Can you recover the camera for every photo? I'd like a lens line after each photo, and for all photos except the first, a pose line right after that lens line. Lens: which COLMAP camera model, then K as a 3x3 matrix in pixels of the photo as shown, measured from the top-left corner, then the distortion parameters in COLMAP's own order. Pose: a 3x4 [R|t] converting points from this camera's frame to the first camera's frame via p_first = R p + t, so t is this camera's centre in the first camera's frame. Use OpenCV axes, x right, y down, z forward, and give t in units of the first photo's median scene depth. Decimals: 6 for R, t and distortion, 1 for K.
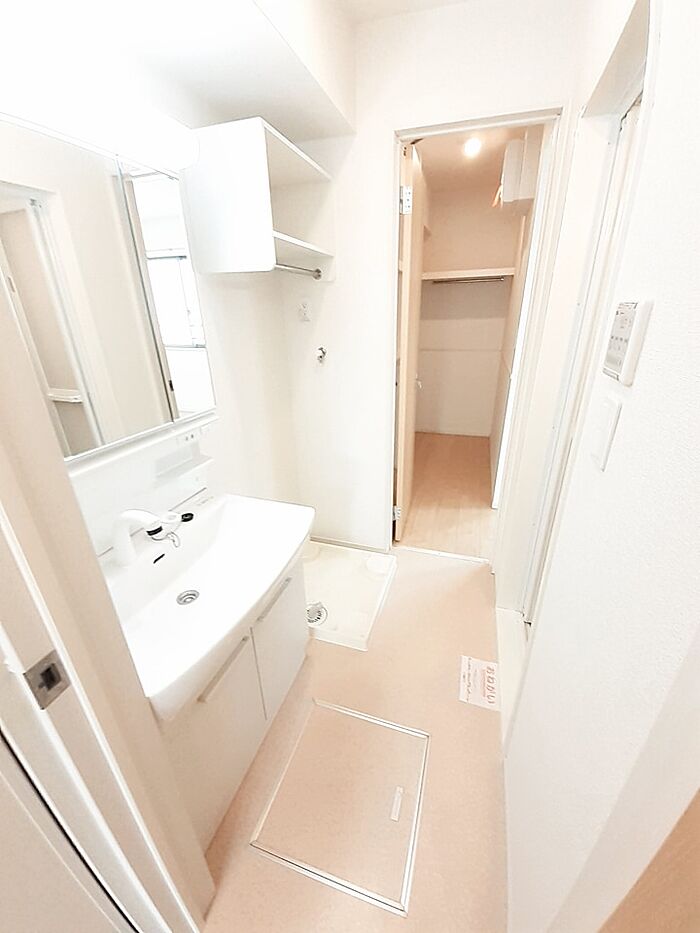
lens RADIAL K [[373.3, 0, 350.0], [0, 373.3, 466.5], [0, 0, 1]] dist [-0.001735, -0.000272]
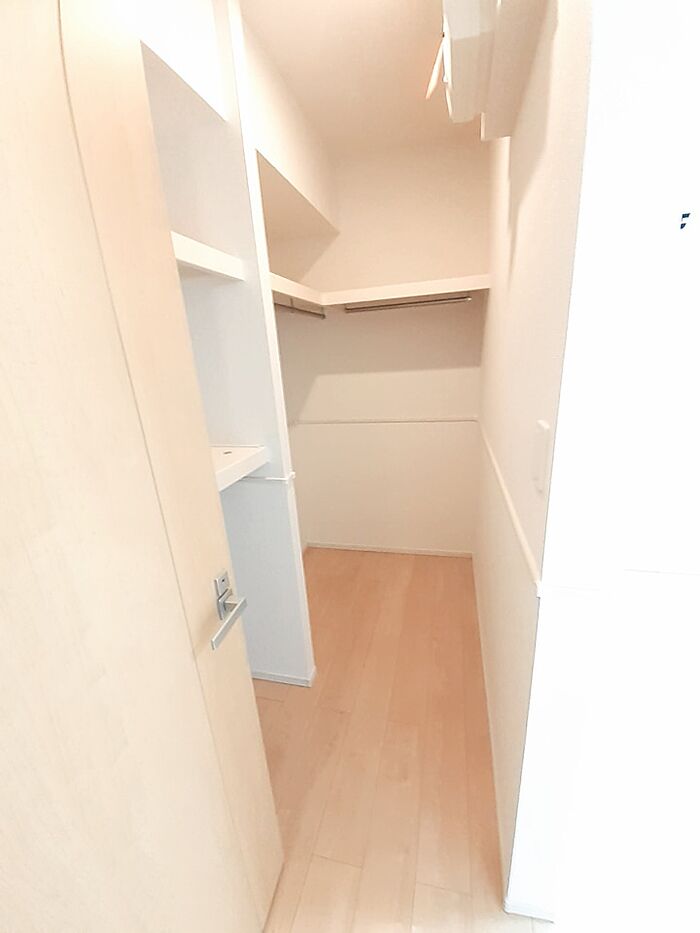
lens RADIAL K [[373.3, 0, 350.0], [0, 373.3, 466.5], [0, 0, 1]] dist [-0.001735, -0.000272]
pose [[0.996648, -0.060108, 0.055498, 0.203225], [0.065474, 0.992775, -0.100557, -0.226473], [-0.049052, 0.103854, 0.993382, 0.519965]]
